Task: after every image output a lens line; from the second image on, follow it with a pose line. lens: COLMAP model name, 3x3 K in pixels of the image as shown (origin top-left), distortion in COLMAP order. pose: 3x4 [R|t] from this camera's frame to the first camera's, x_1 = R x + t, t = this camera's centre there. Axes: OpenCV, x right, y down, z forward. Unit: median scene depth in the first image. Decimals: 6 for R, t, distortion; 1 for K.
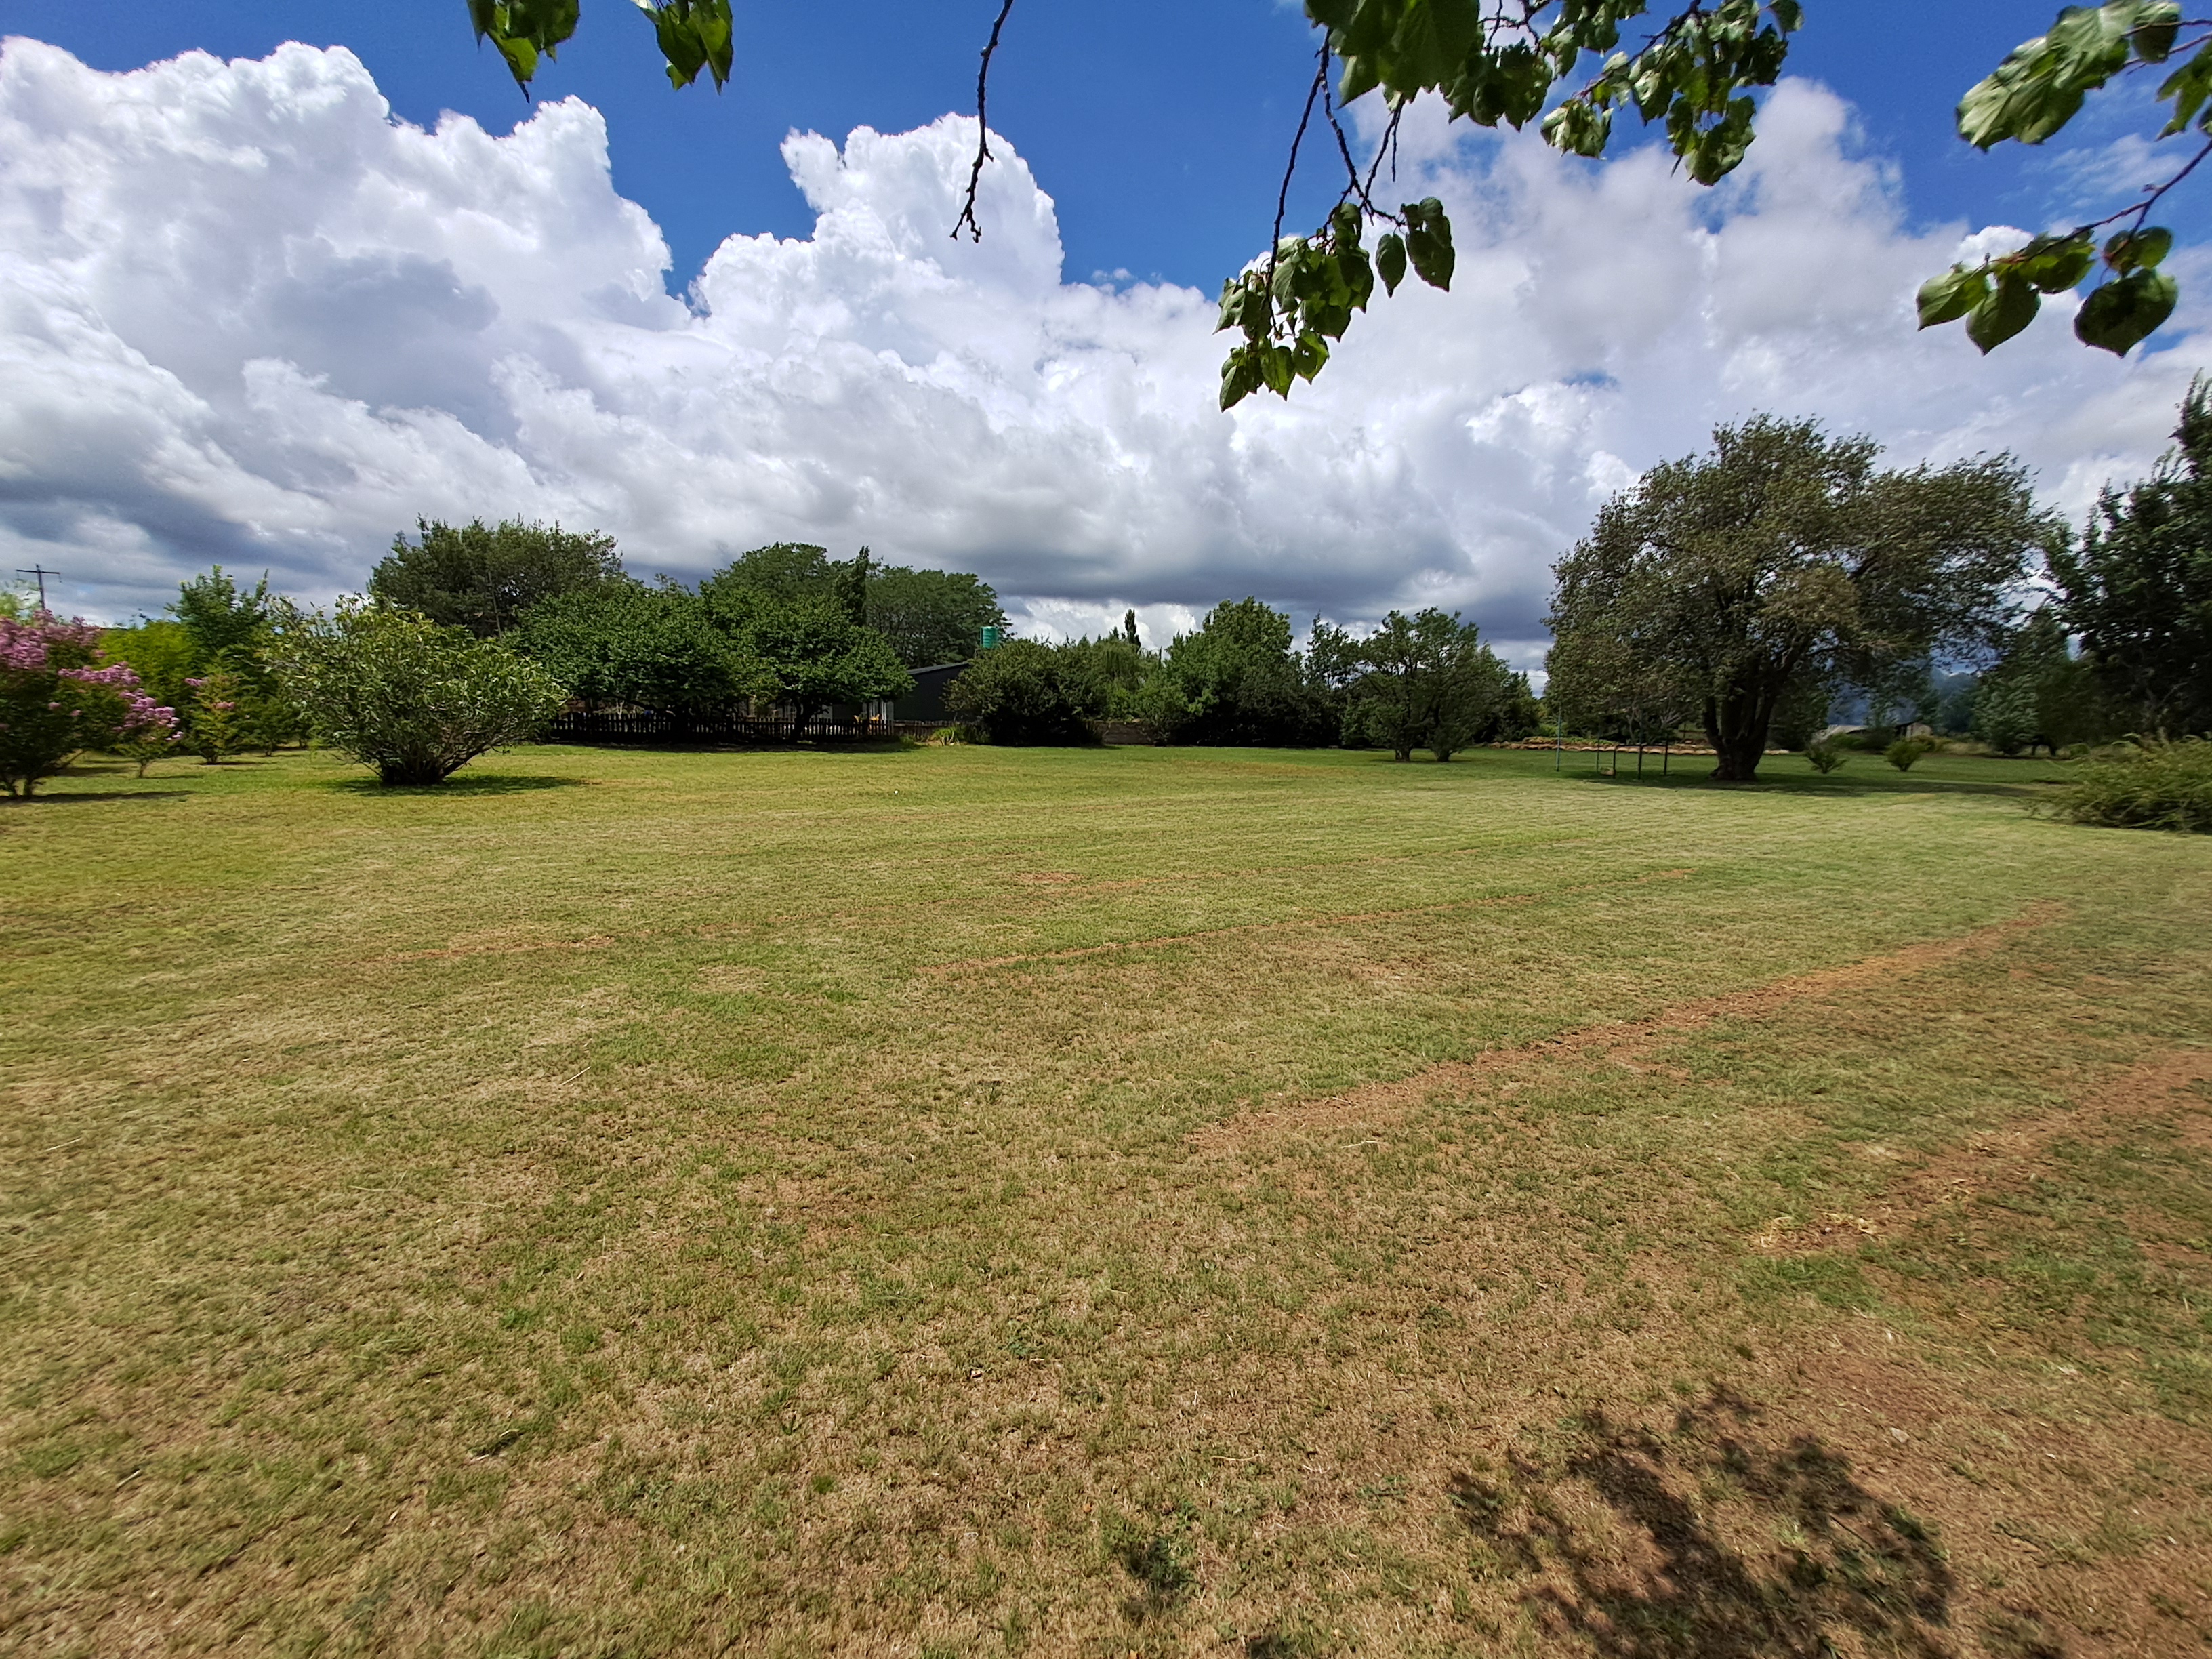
lens RADIAL K [[876.0, 0, 1120.3], [0, 876.0, 819.5], [0, 0, 1]] dist [-0.005022, 0.002956]
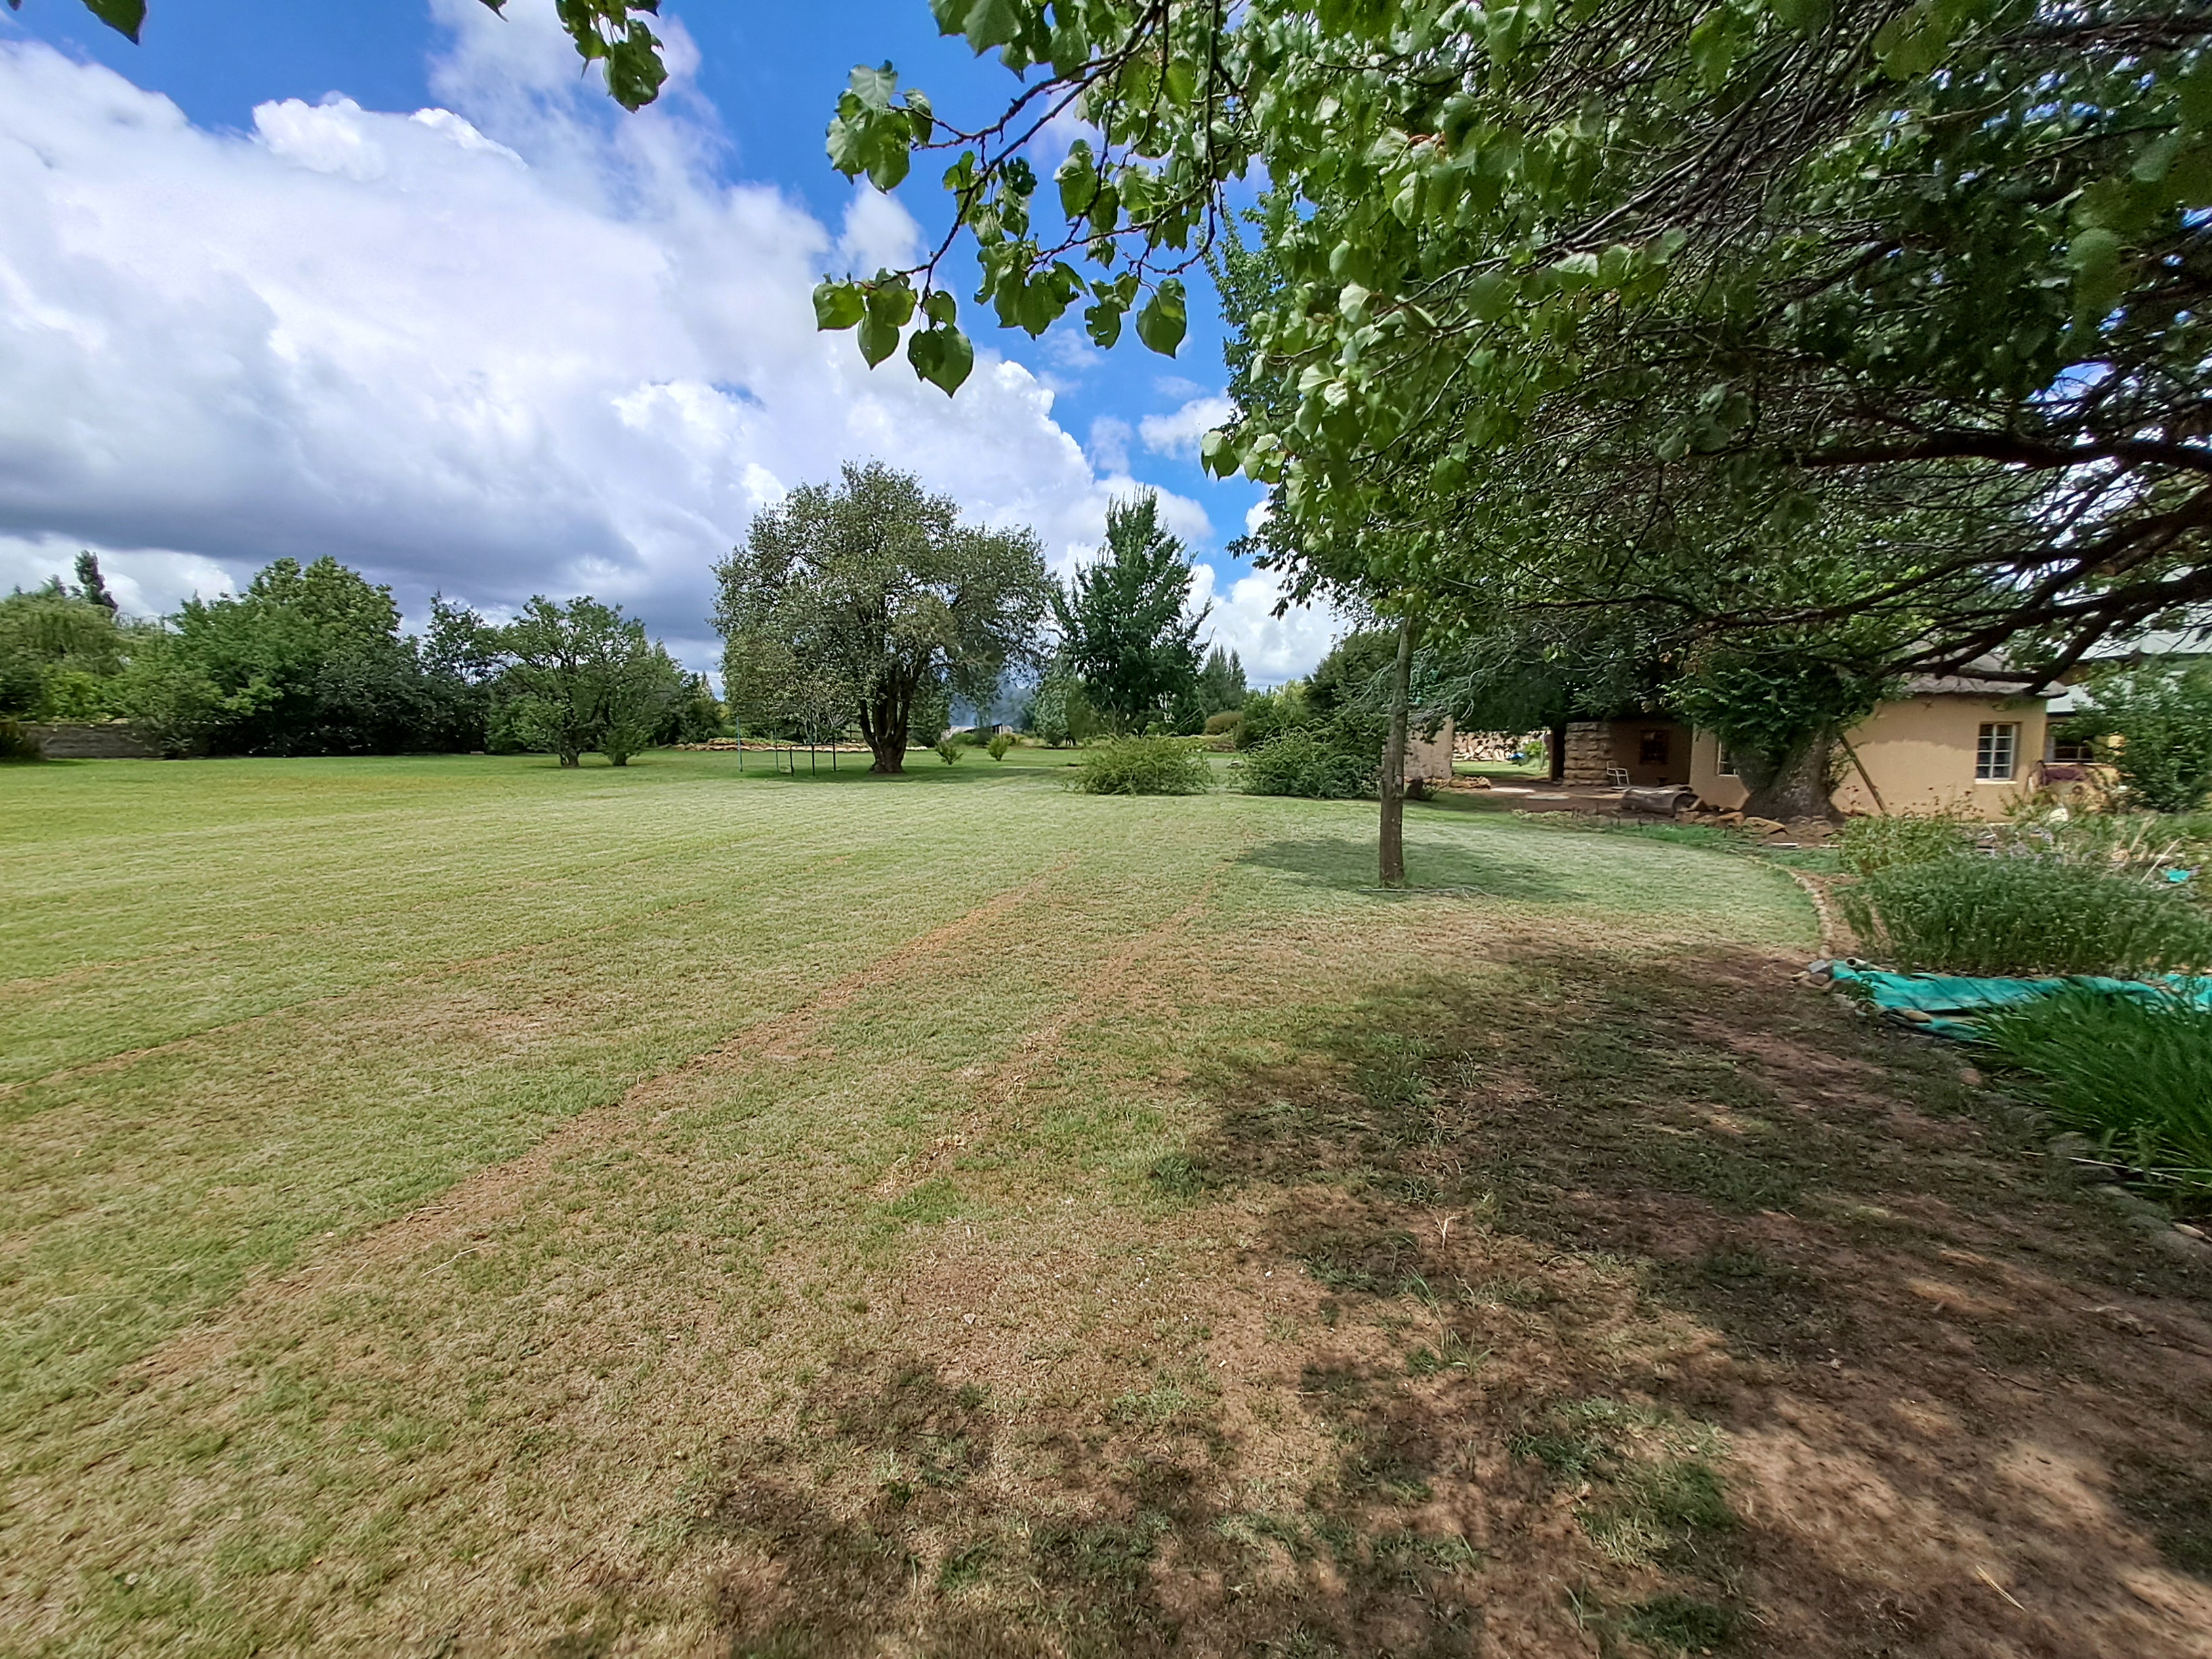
lens RADIAL K [[876.0, 0, 1105.6], [0, 876.0, 825.5], [0, 0, 1]] dist [-0.005022, 0.002956]
pose [[0.663306, -0.086036, 0.743386, 0.060489], [0.081971, 0.995745, 0.042102, -0.002128], [-0.743845, 0.033009, 0.667536, 0.011785]]
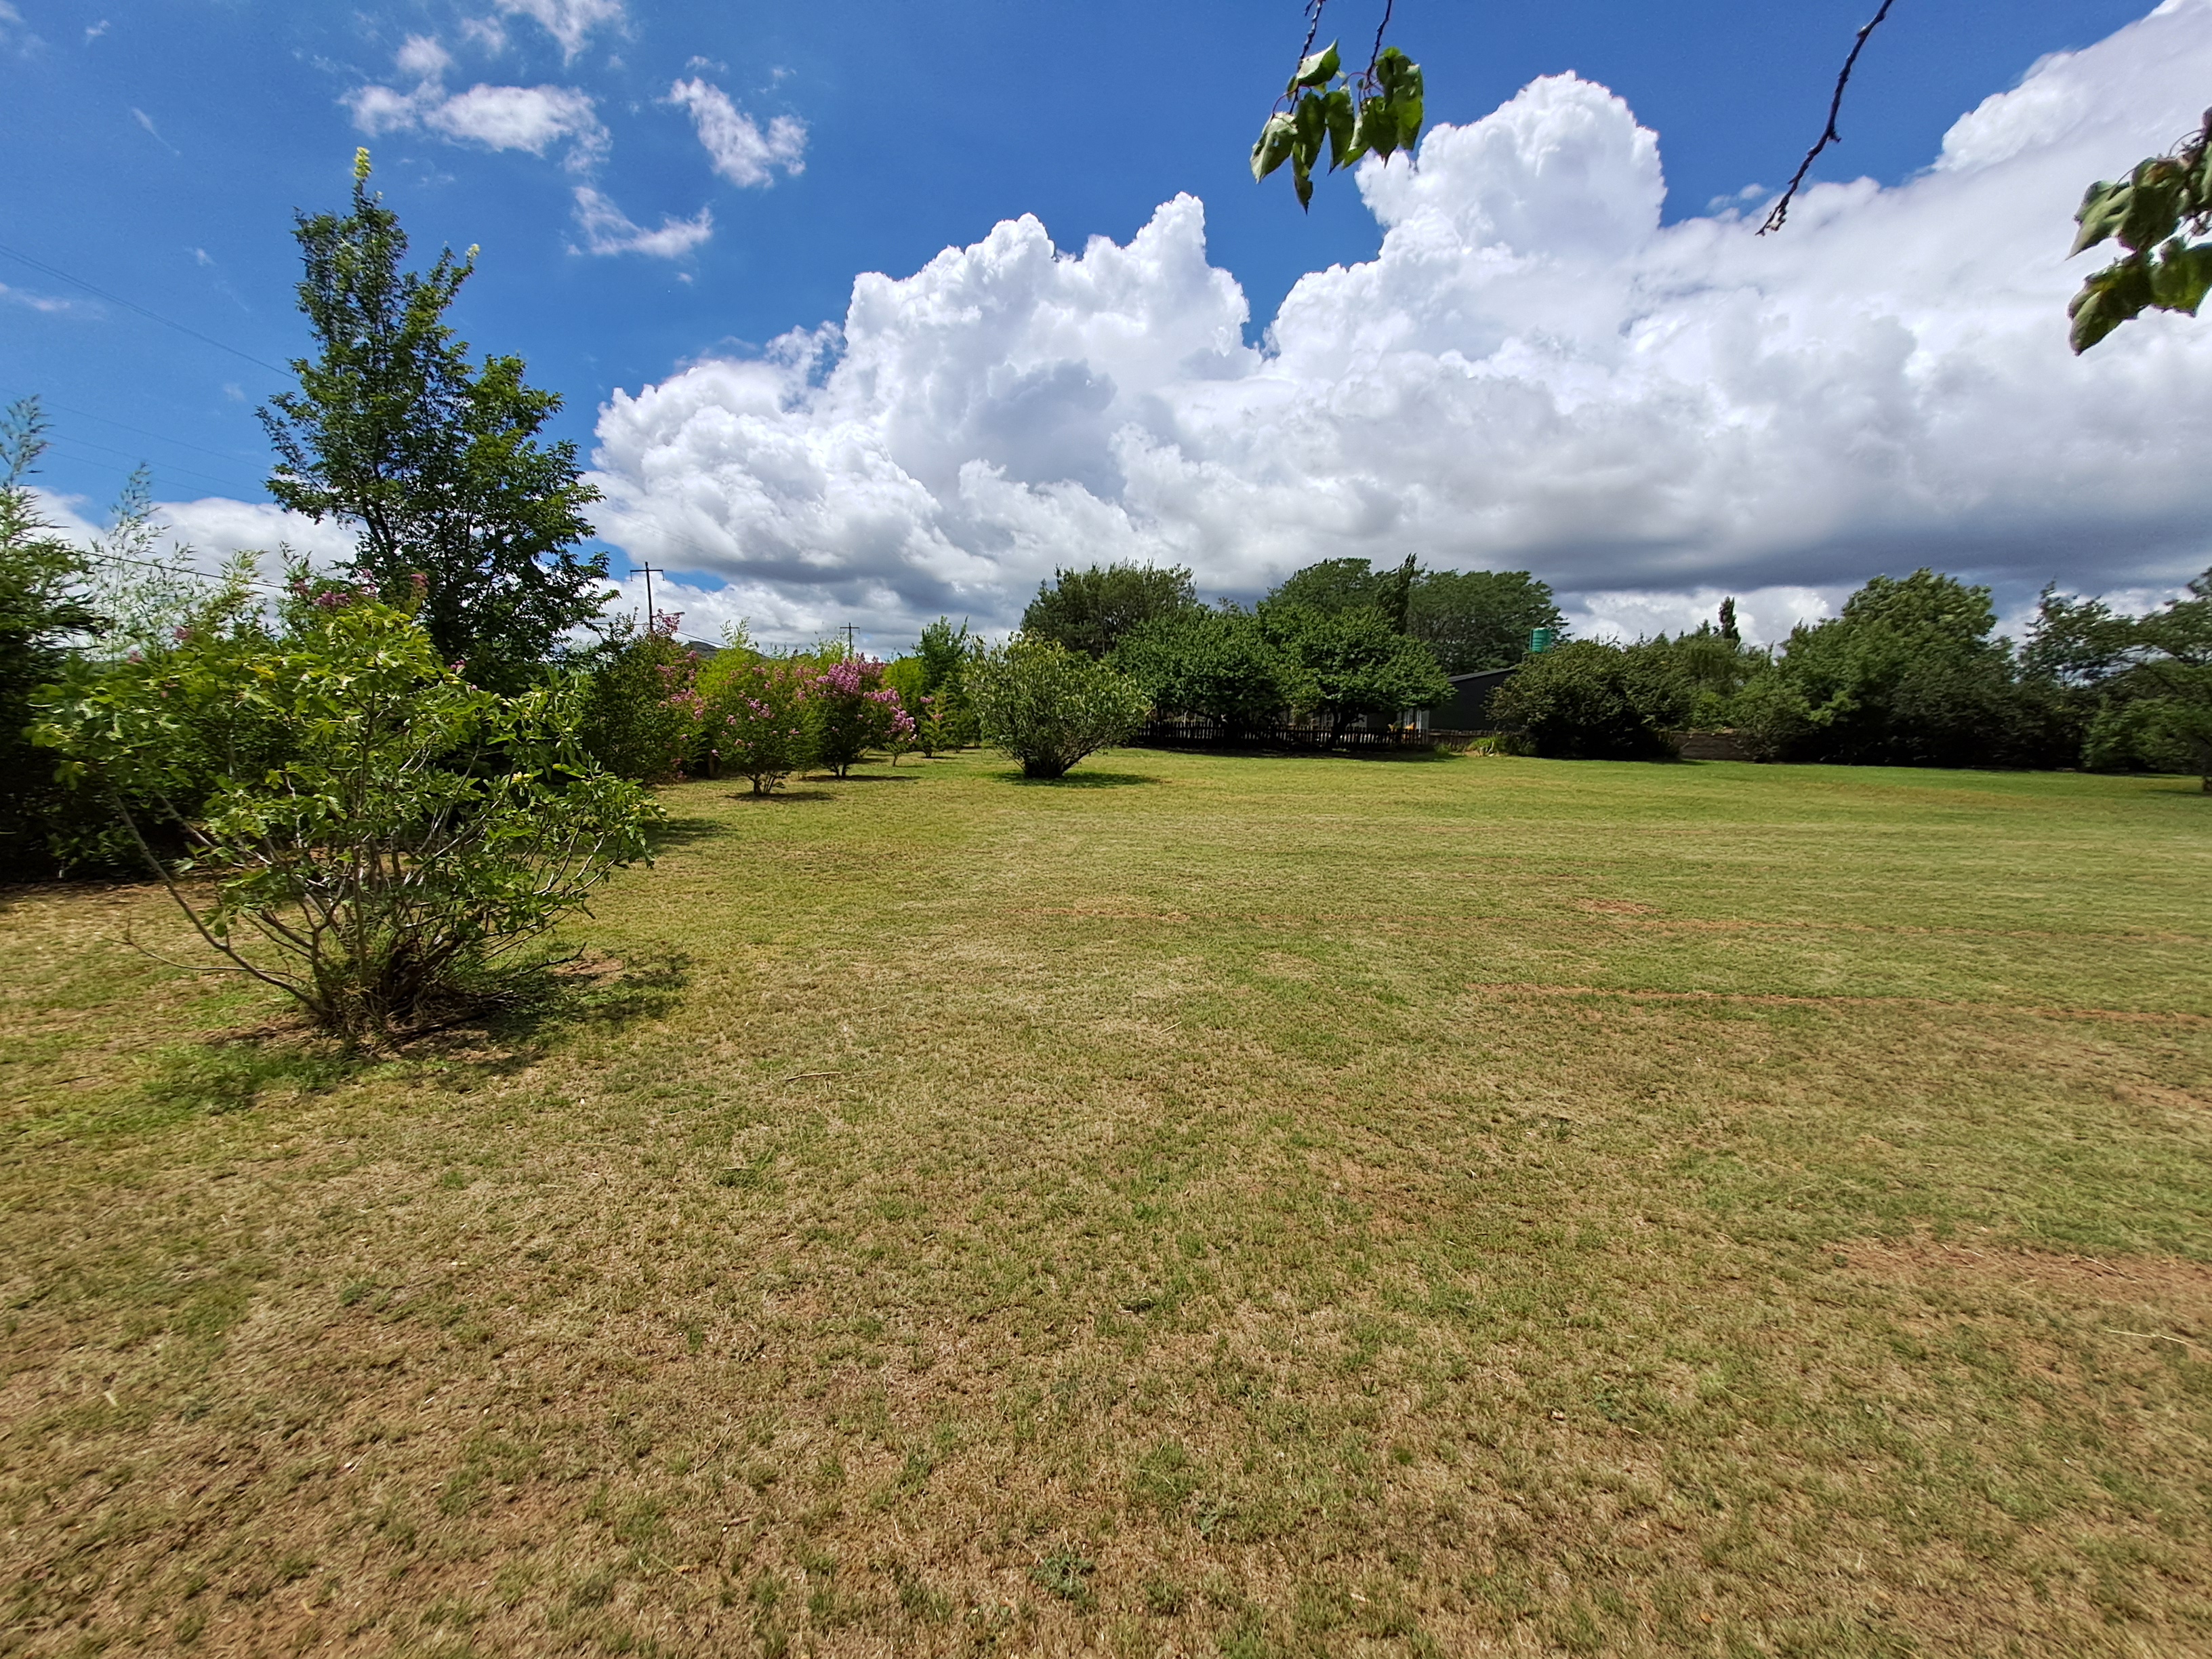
lens RADIAL K [[876.0, 0, 1118.6], [0, 876.0, 826.5], [0, 0, 1]] dist [-0.005022, 0.002956]
pose [[0.836124, 0.065438, -0.544624, -0.032245], [-0.066414, 0.997631, 0.017906, 0.002994], [0.544506, 0.021199, 0.838489, -0.026128]]
